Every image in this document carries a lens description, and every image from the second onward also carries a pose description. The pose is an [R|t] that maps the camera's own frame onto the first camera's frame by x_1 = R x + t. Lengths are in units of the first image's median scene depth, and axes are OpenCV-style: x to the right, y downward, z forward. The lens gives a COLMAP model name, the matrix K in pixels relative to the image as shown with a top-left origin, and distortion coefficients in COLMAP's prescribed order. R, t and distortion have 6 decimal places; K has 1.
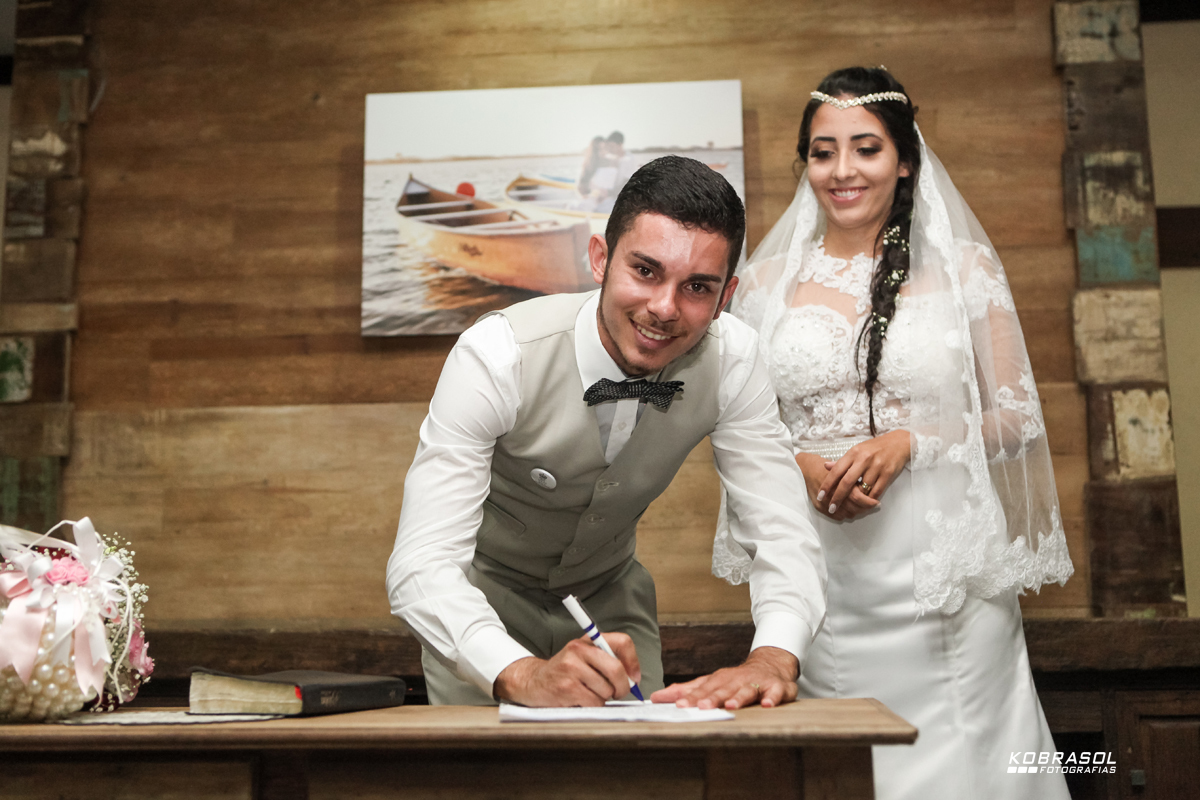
lens RADIAL K [[1422.0, 0, 592.6], [0, 1422.0, 380.9], [0, 0, 1]] dist [-0.021898, 0.000000]
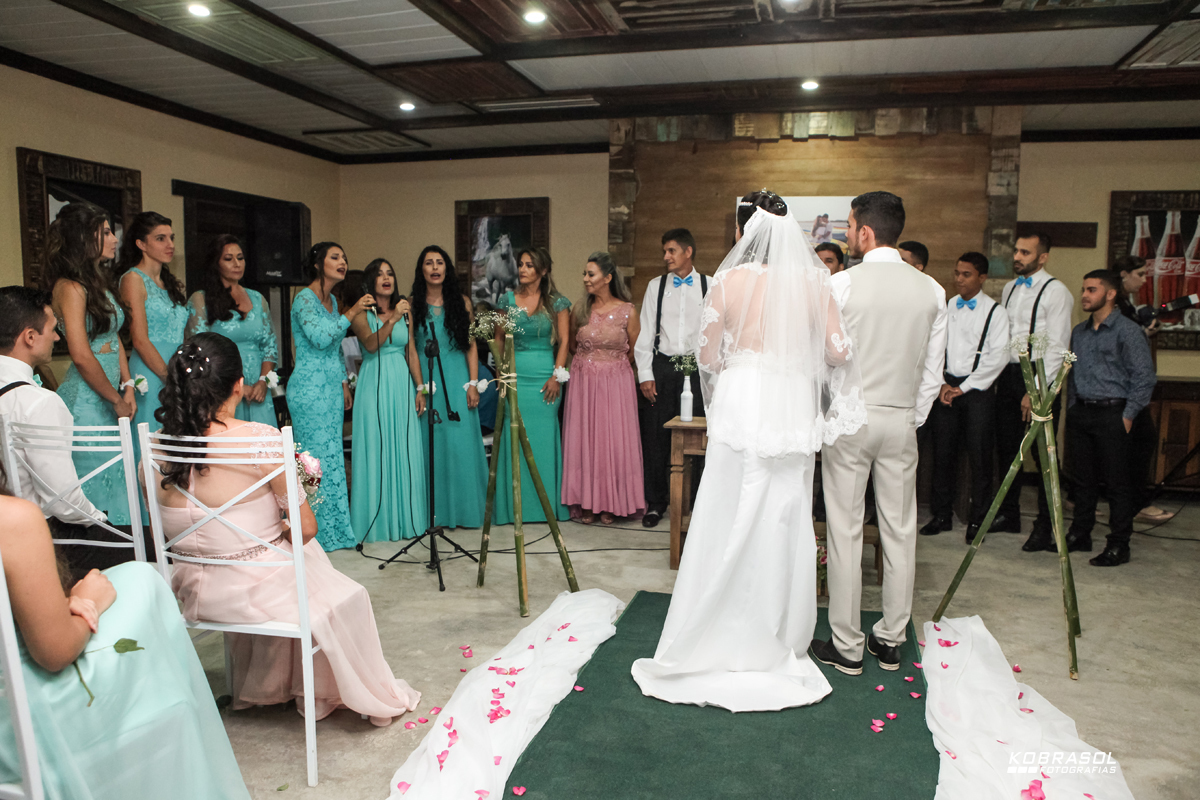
lens RADIAL K [[796.8, 0, 636.4], [0, 796.8, 388.5], [0, 0, 1]] dist [-0.084592, 0.047931]
pose [[0.989801, 0.040672, -0.136527, -0.127618], [-0.004912, 0.967552, 0.252625, -0.232694], [0.142371, -0.249378, 0.957884, -0.655214]]
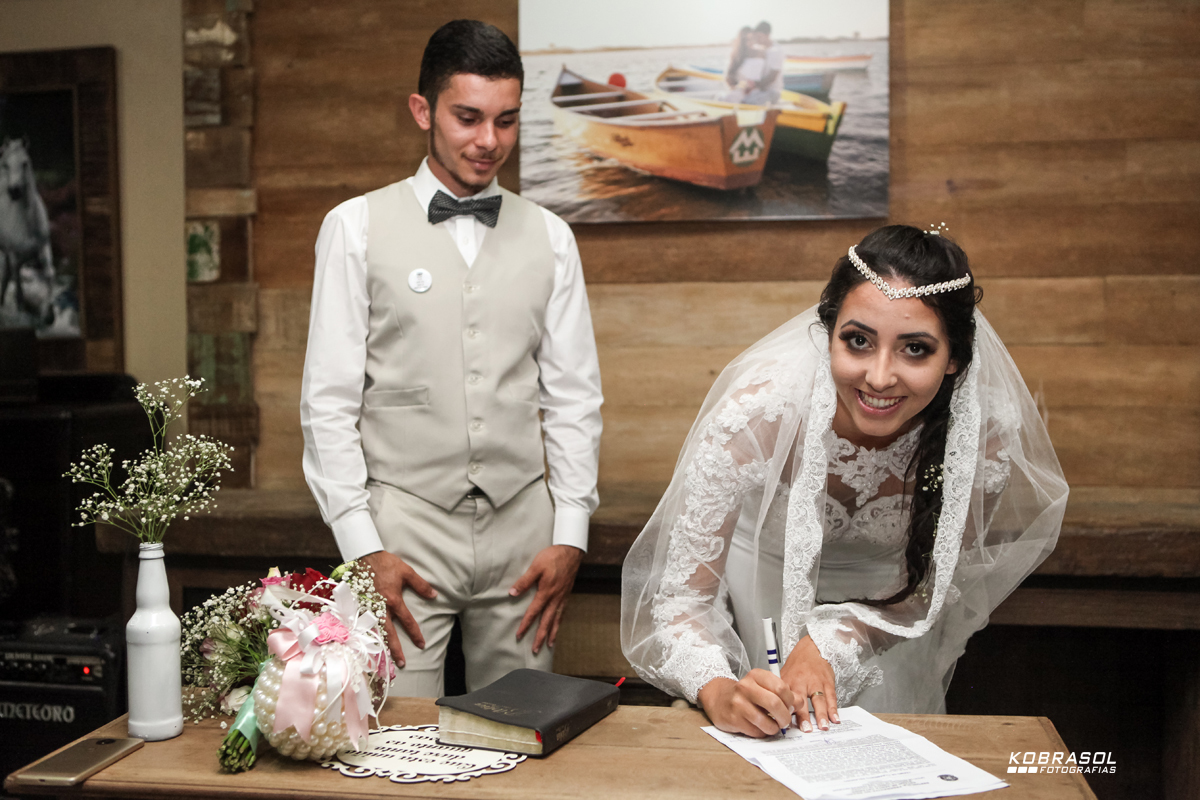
lens RADIAL K [[1317.5, 0, 592.5], [0, 1317.5, 392.3], [0, 0, 1]] dist [-0.029652, 0.000000]
pose [[0.997312, 0.006249, -0.073007, -0.035360], [0.008637, 0.979385, 0.201819, -0.104782], [0.072763, -0.201907, 0.976698, 0.013131]]
